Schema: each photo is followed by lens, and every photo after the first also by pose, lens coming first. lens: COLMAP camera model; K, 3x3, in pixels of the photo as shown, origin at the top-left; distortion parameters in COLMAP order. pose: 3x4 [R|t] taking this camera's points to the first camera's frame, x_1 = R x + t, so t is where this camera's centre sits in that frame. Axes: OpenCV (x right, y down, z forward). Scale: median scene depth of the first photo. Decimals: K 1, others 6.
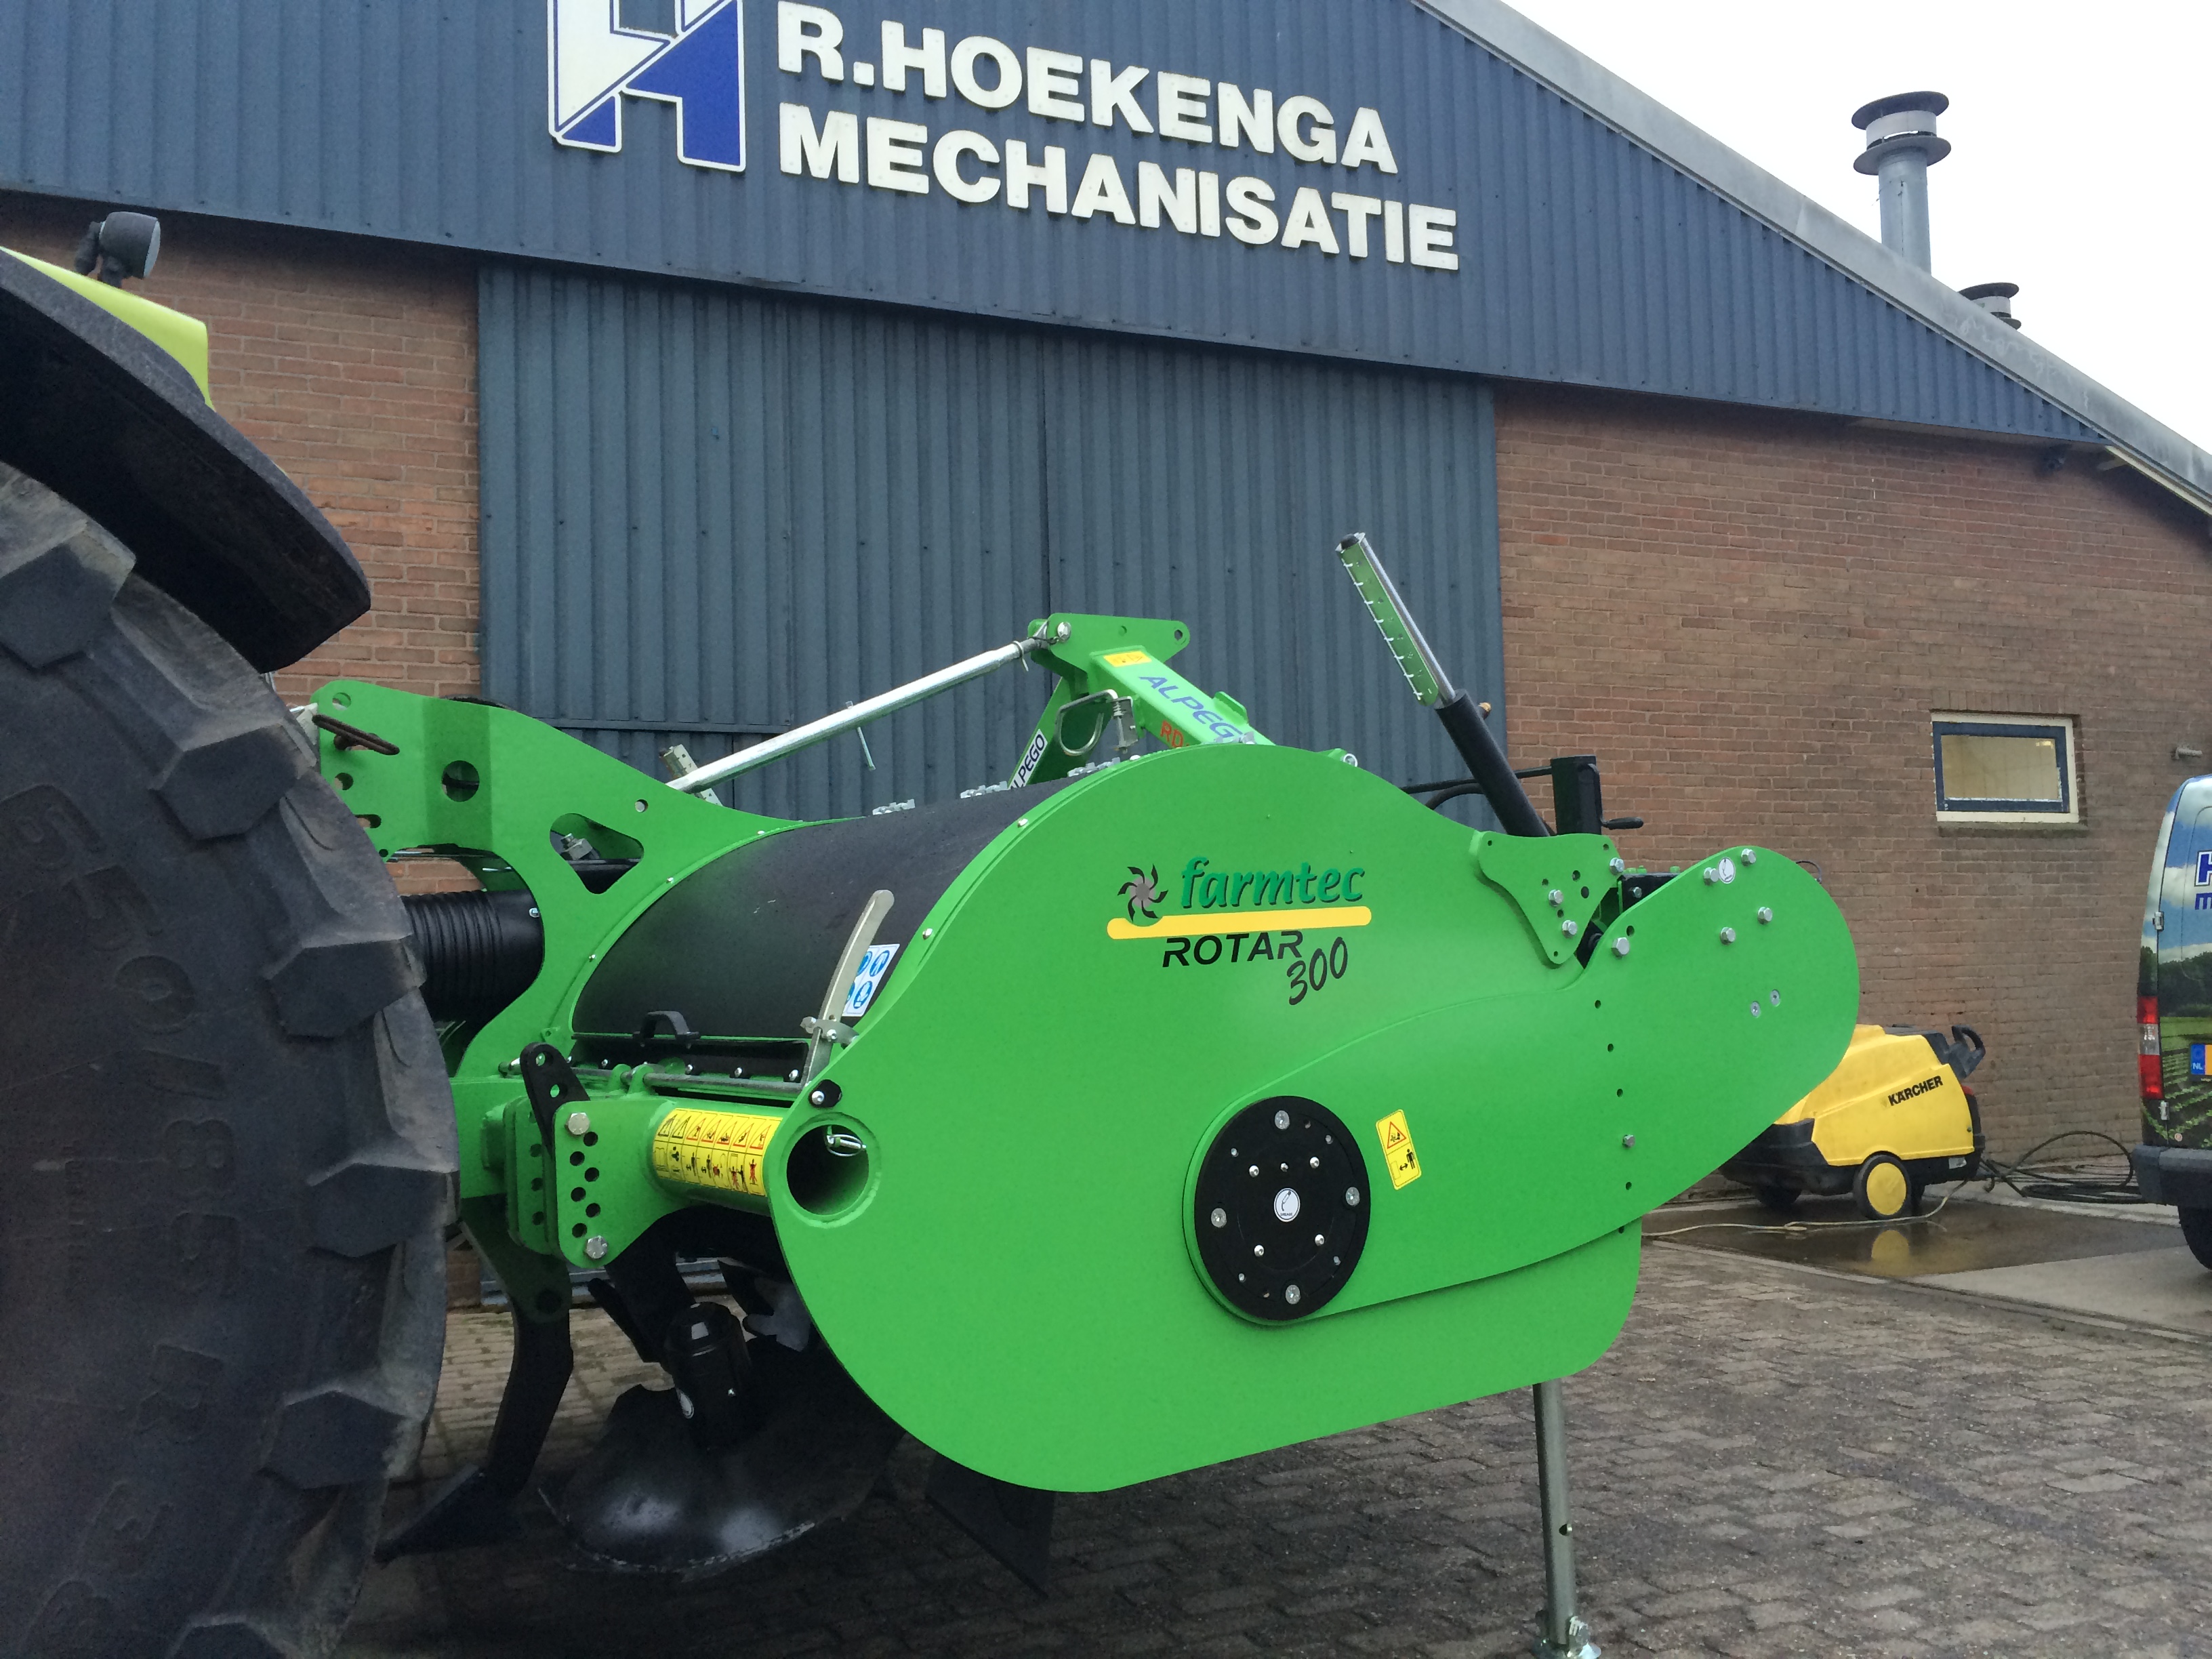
lens RADIAL K [[1866.9, 0, 1118.7], [0, 1866.9, 828.2], [0, 0, 1]] dist [0.092780, -0.127759]
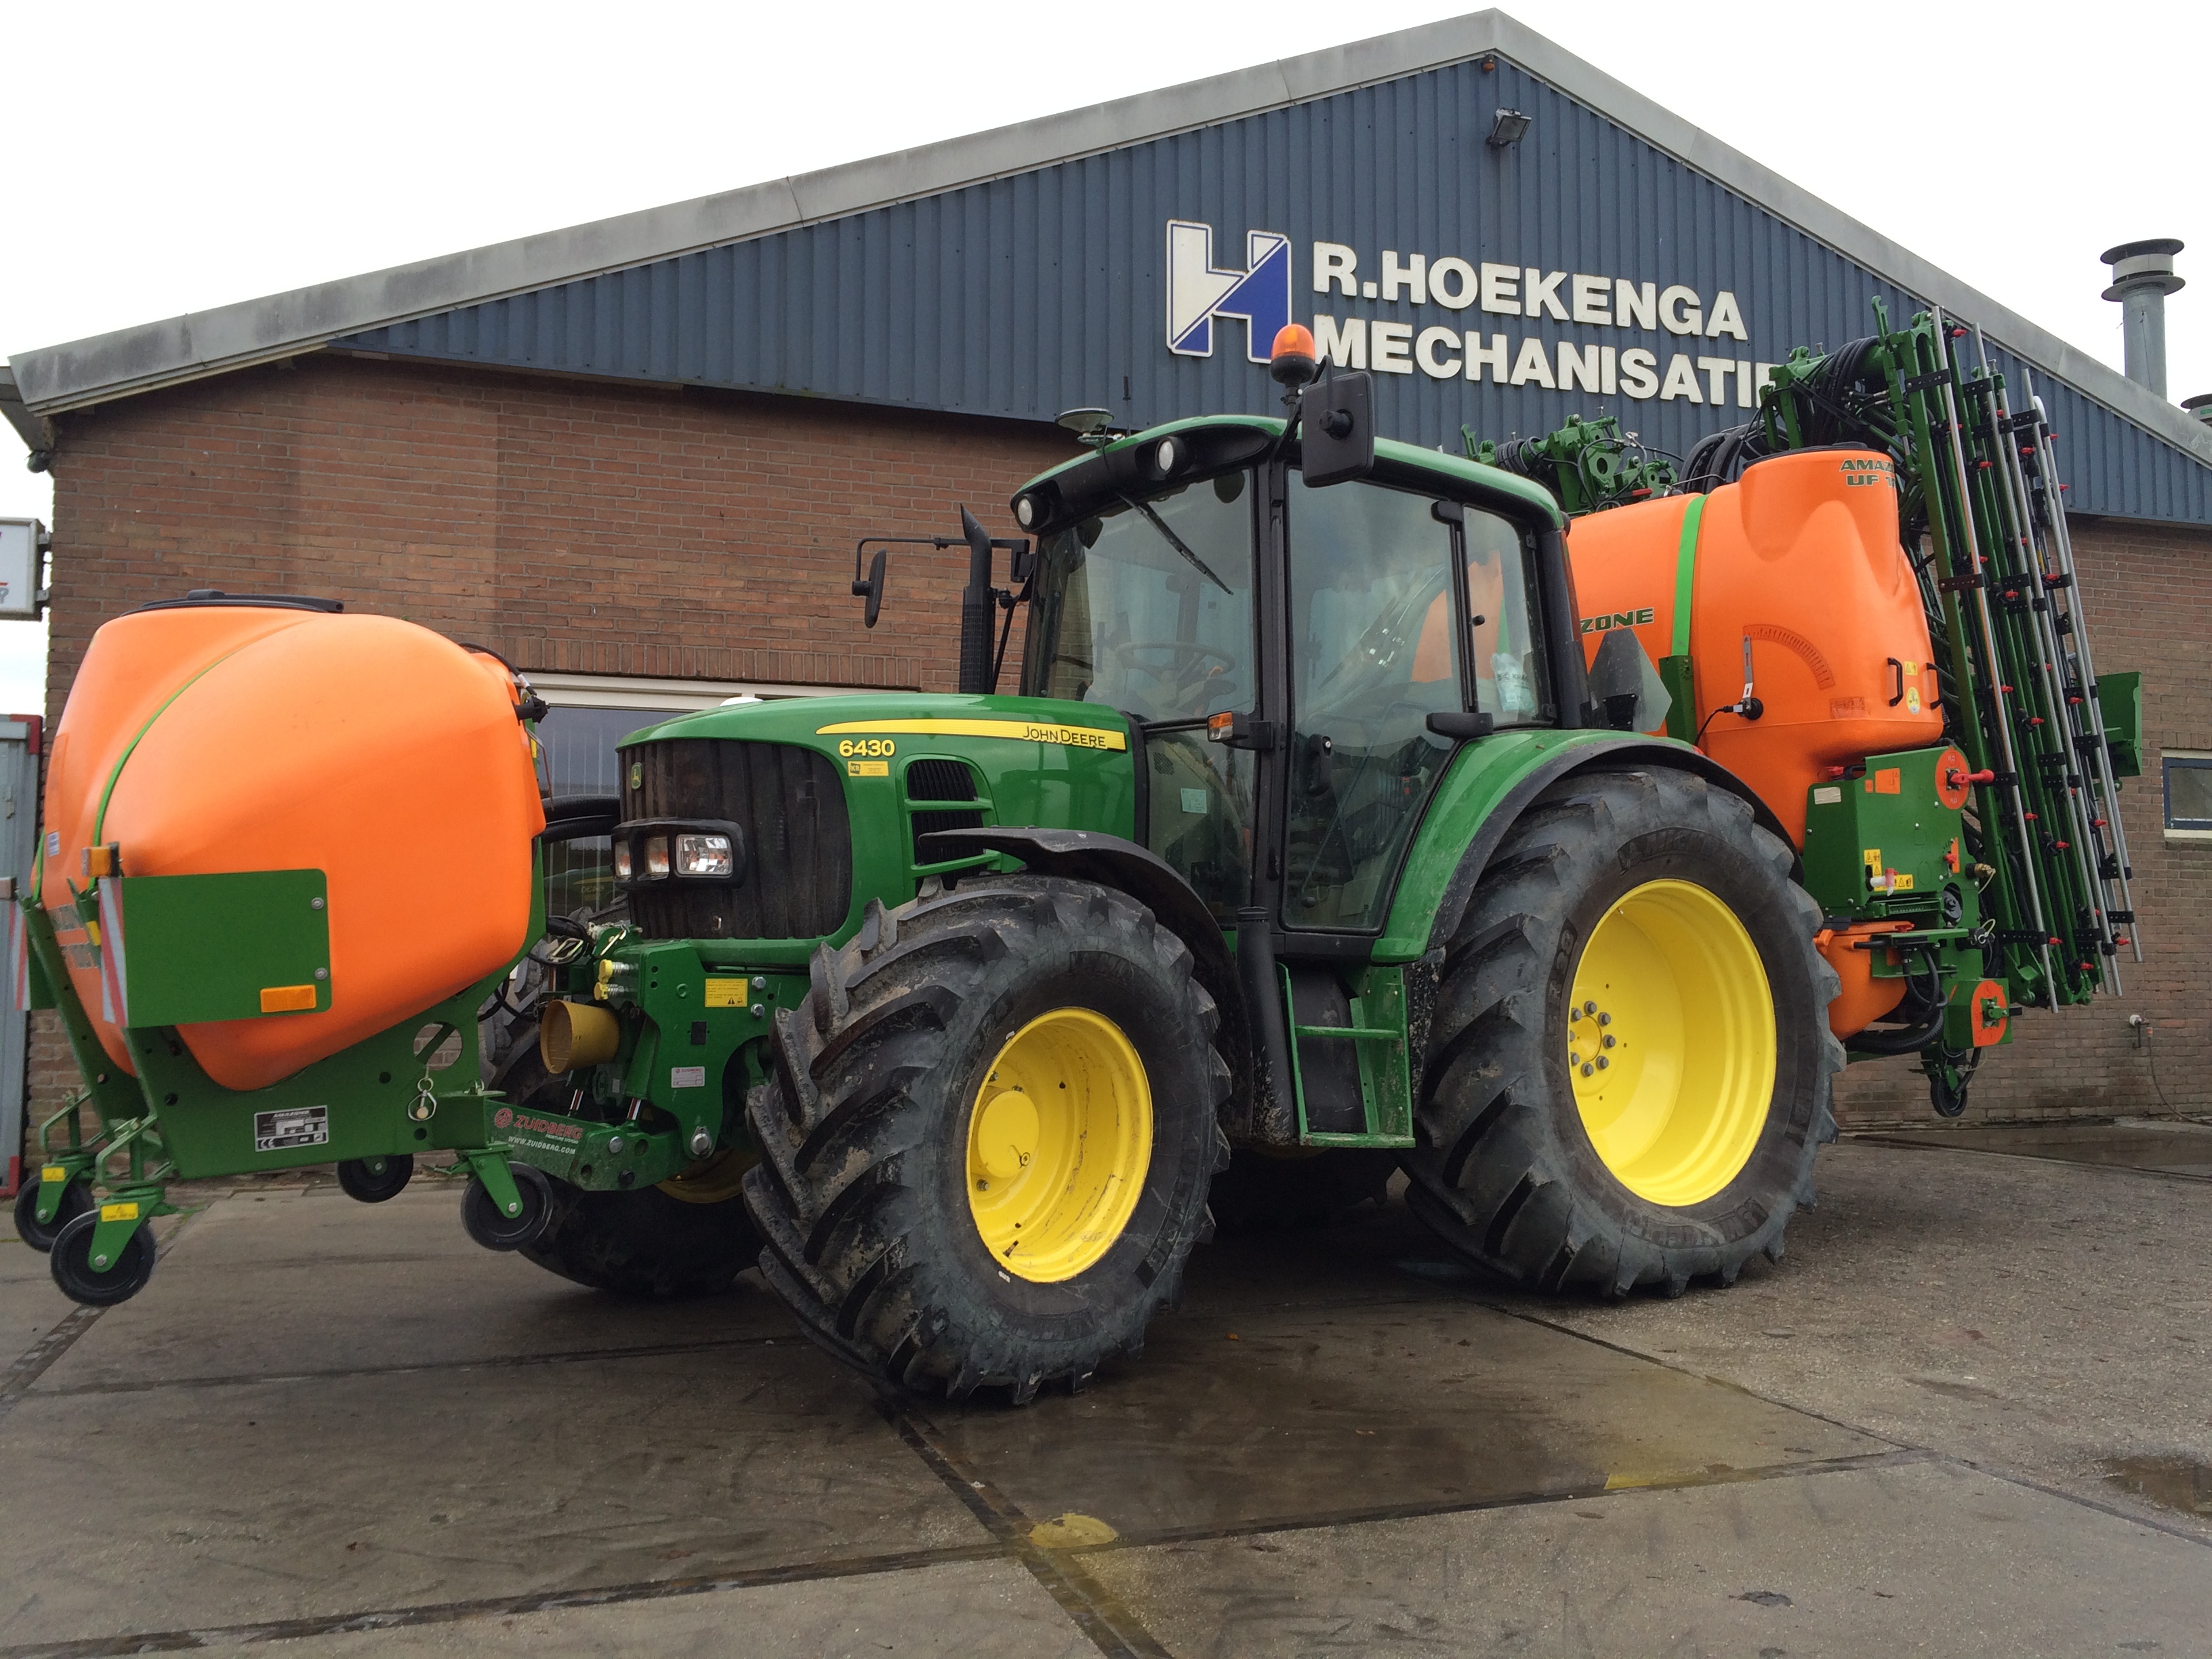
lens RADIAL K [[1866.9, 0, 1123.3], [0, 1866.9, 819.2], [0, 0, 1]] dist [0.092780, -0.127759]
pose [[0.995900, 0.020102, -0.088195, -0.170683], [-0.019892, 0.999797, 0.003263, -0.007191], [0.088243, -0.001496, 0.996098, -0.372210]]
